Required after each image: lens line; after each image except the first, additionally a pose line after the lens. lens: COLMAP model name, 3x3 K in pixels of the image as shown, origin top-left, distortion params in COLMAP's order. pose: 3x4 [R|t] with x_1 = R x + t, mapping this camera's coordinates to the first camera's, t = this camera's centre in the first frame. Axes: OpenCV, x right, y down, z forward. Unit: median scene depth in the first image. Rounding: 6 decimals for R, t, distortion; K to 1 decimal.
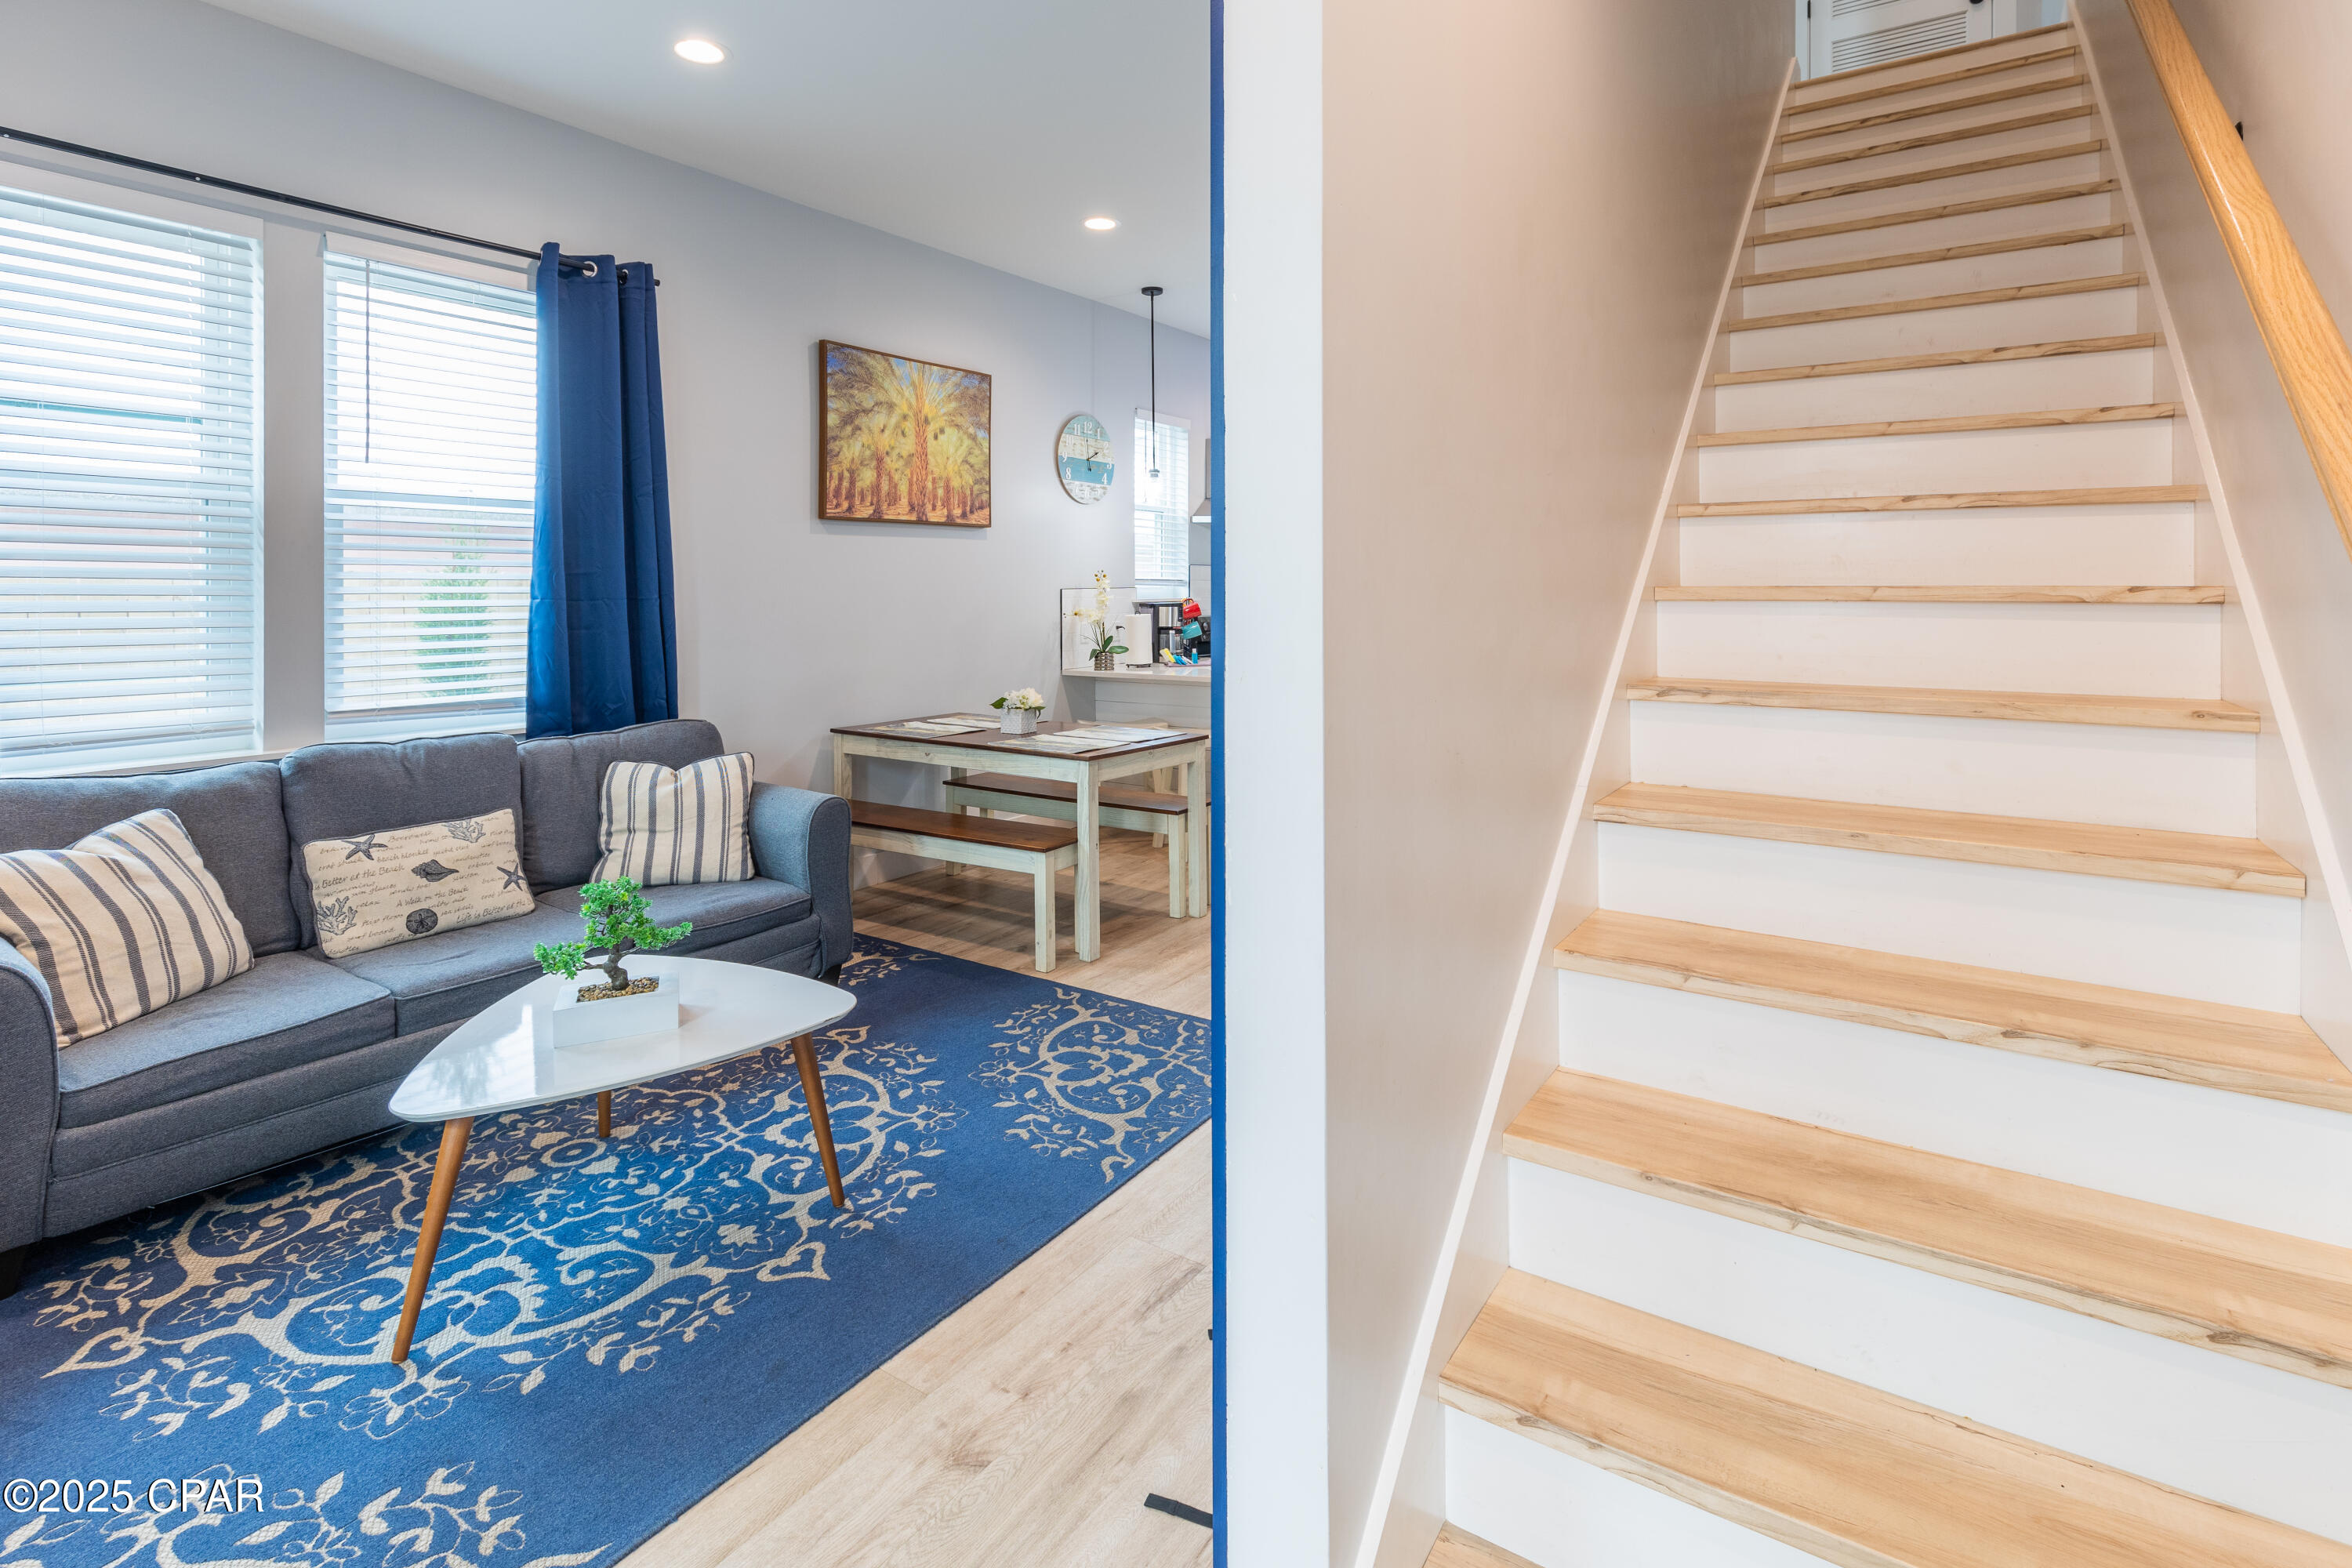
lens RADIAL K [[1121.4, 0, 1213.2], [0, 1121.4, 581.5], [0, 0, 1]] dist [-0.003492, 0.000963]
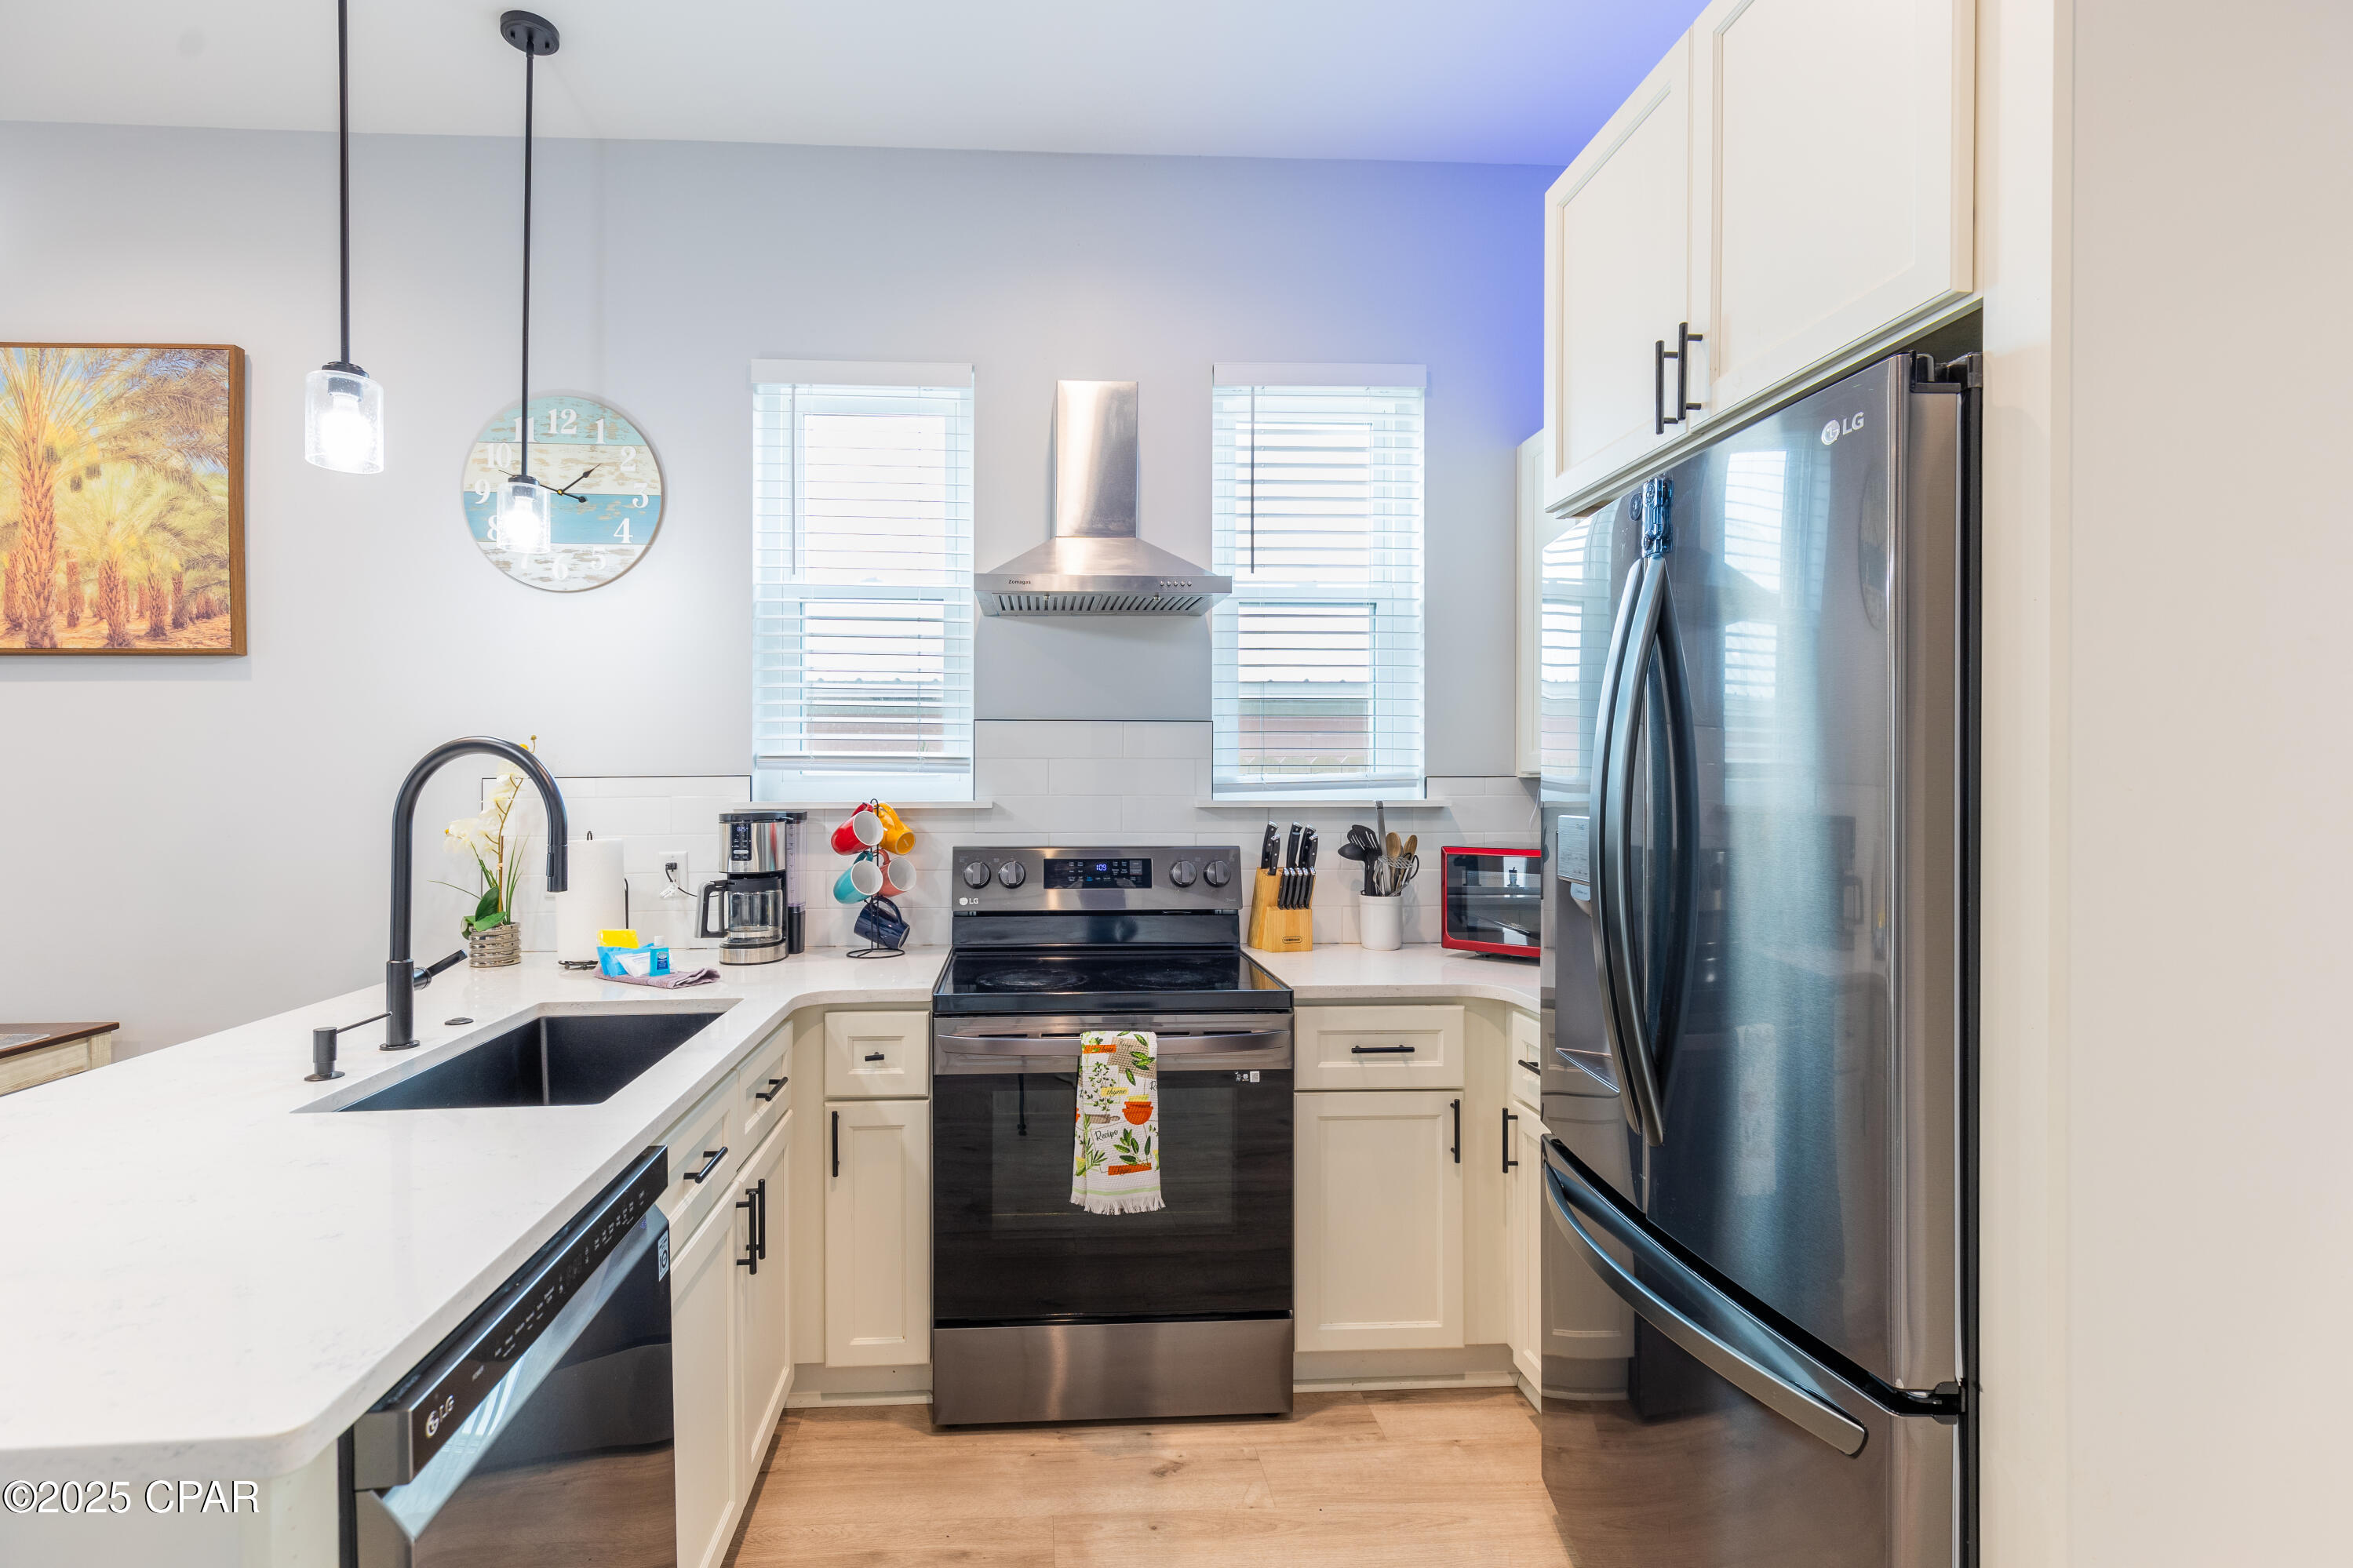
lens RADIAL K [[1161.5, 0, 1176.5], [0, 1161.5, 784.0], [0, 0, 1]] dist [0.002050, 0.000019]
pose [[0.592026, 0.000295, -0.805919, 0.698031], [0.003975, 0.999987, 0.003286, 0.013957], [0.805909, -0.005149, 0.592017, 1.560688]]
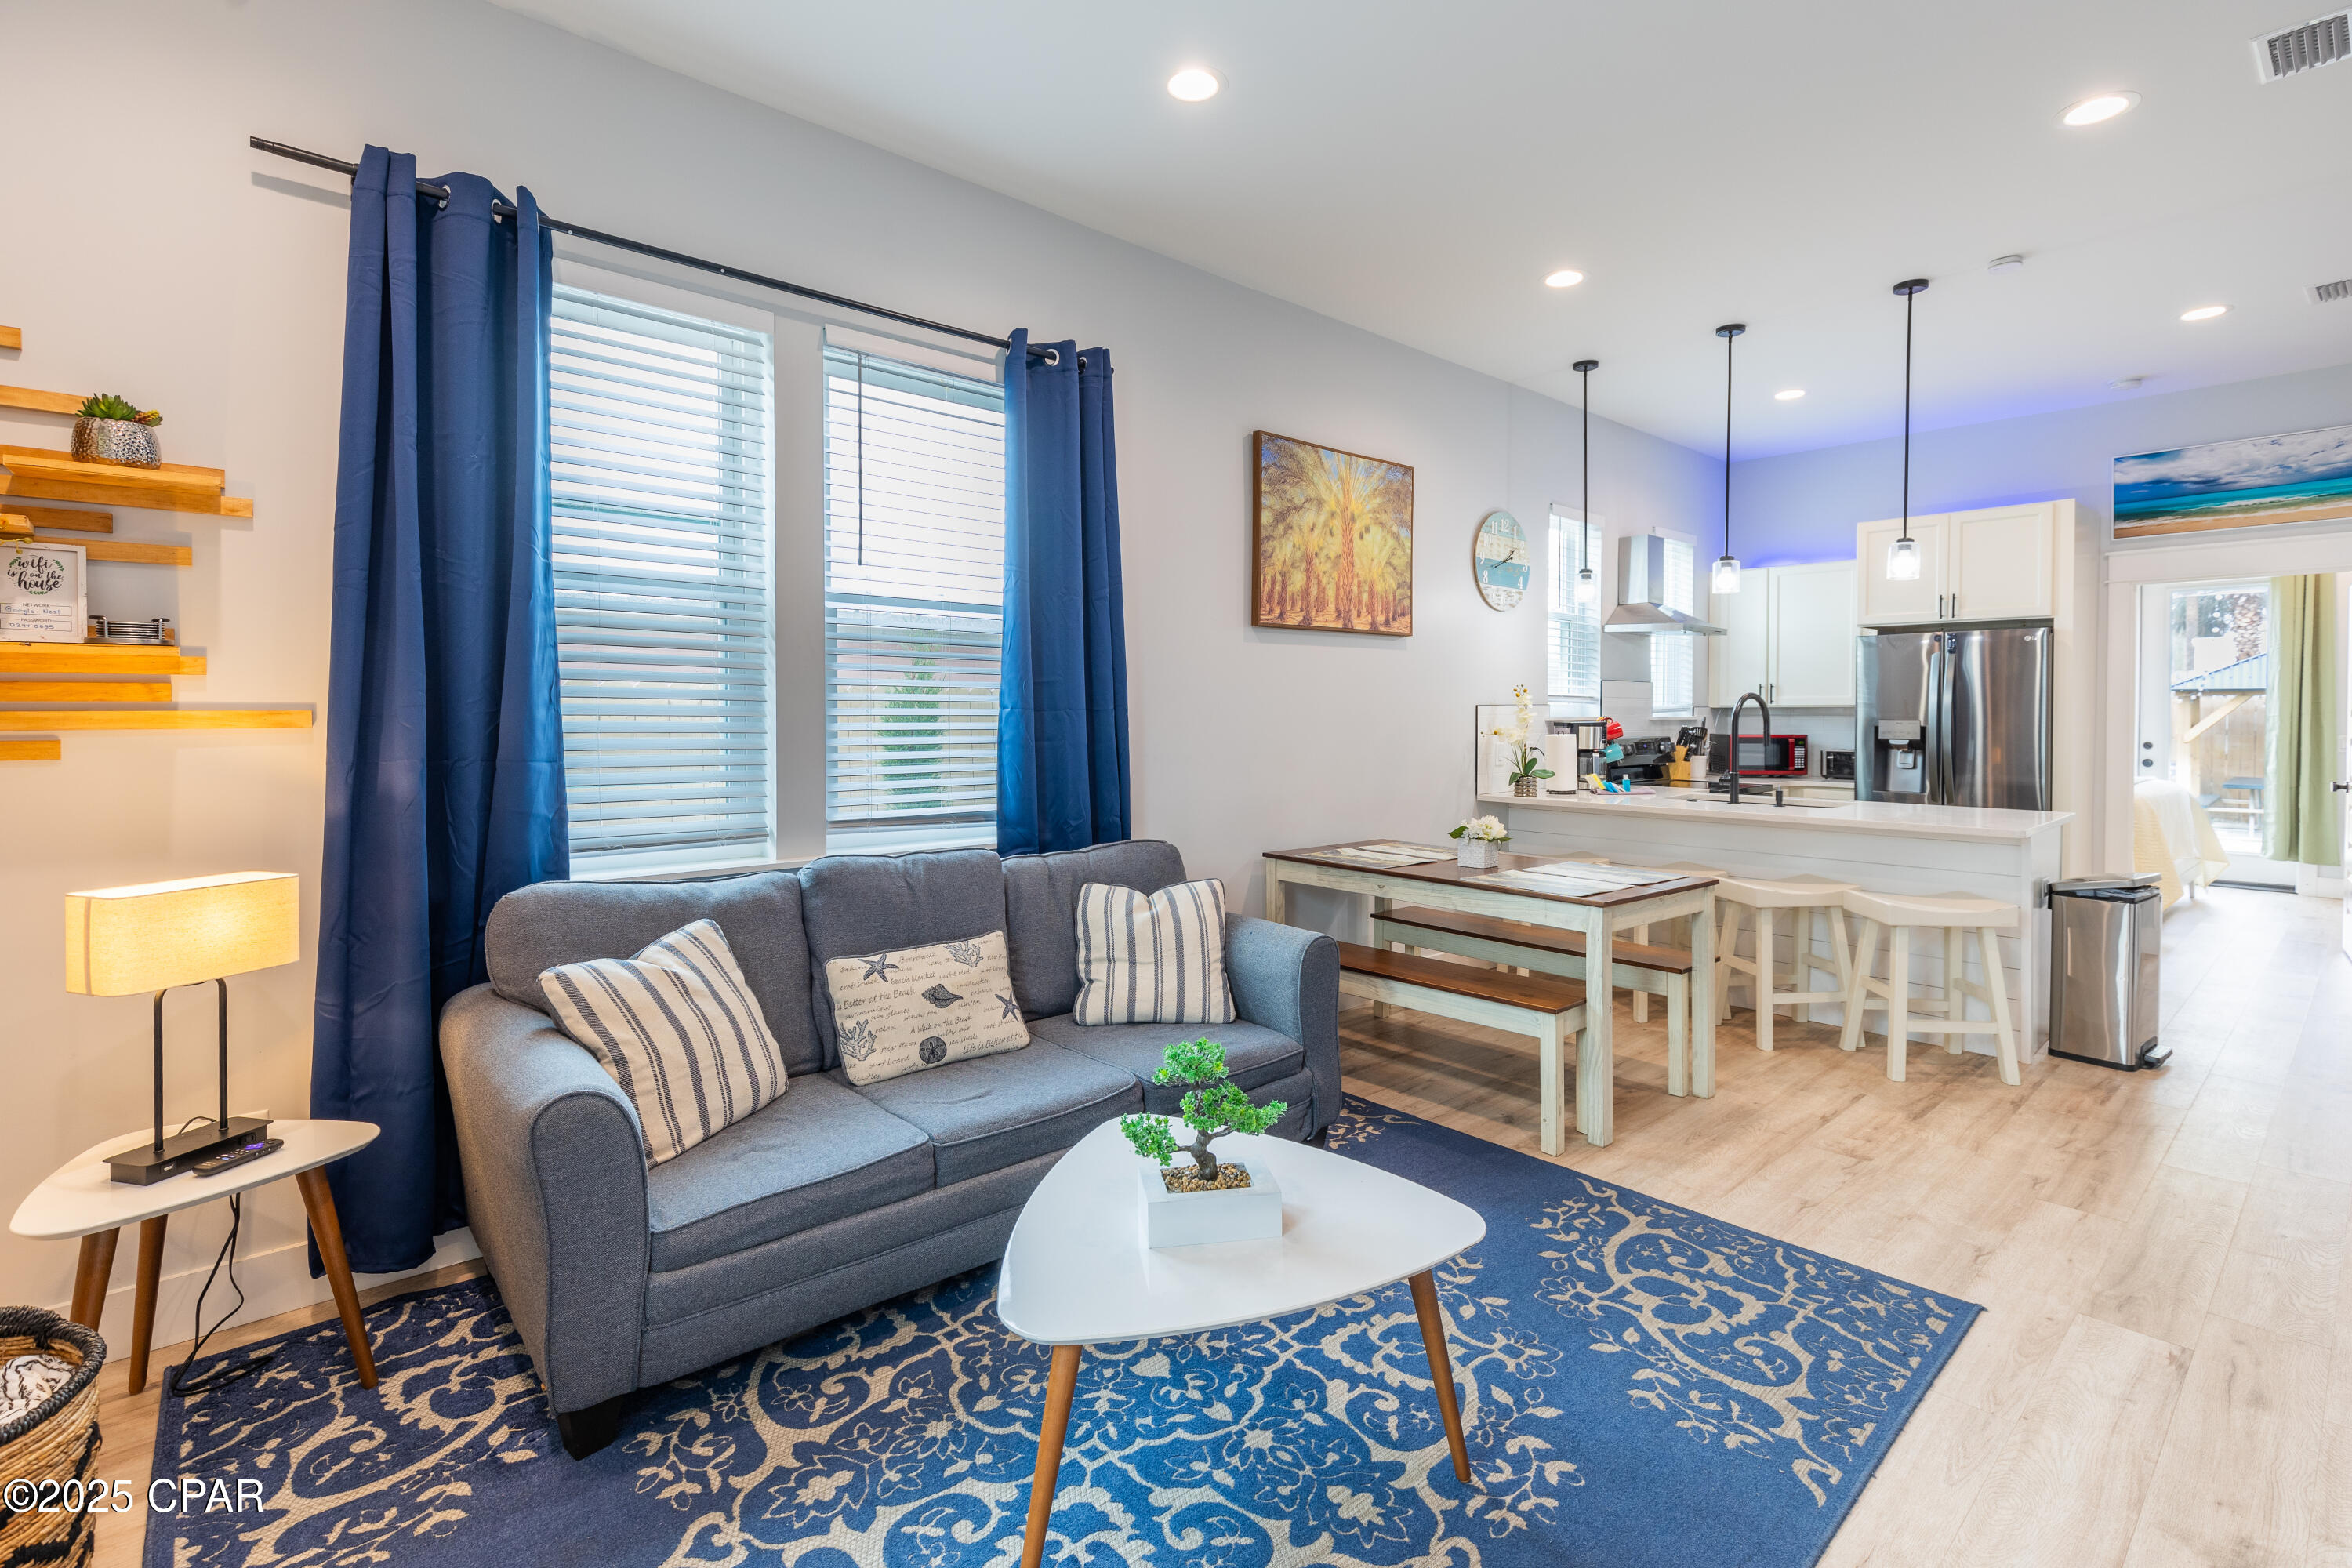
lens RADIAL K [[1093.0, 0, 1185.3], [0, 1093.0, 728.4], [0, 0, 1]] dist [0.002307, -0.000285]
pose [[0.965046, 0.011783, -0.261816, -0.216353], [-0.005962, 0.999717, 0.023016, 0.010673], [0.262013, -0.020651, 0.964843, 0.146700]]
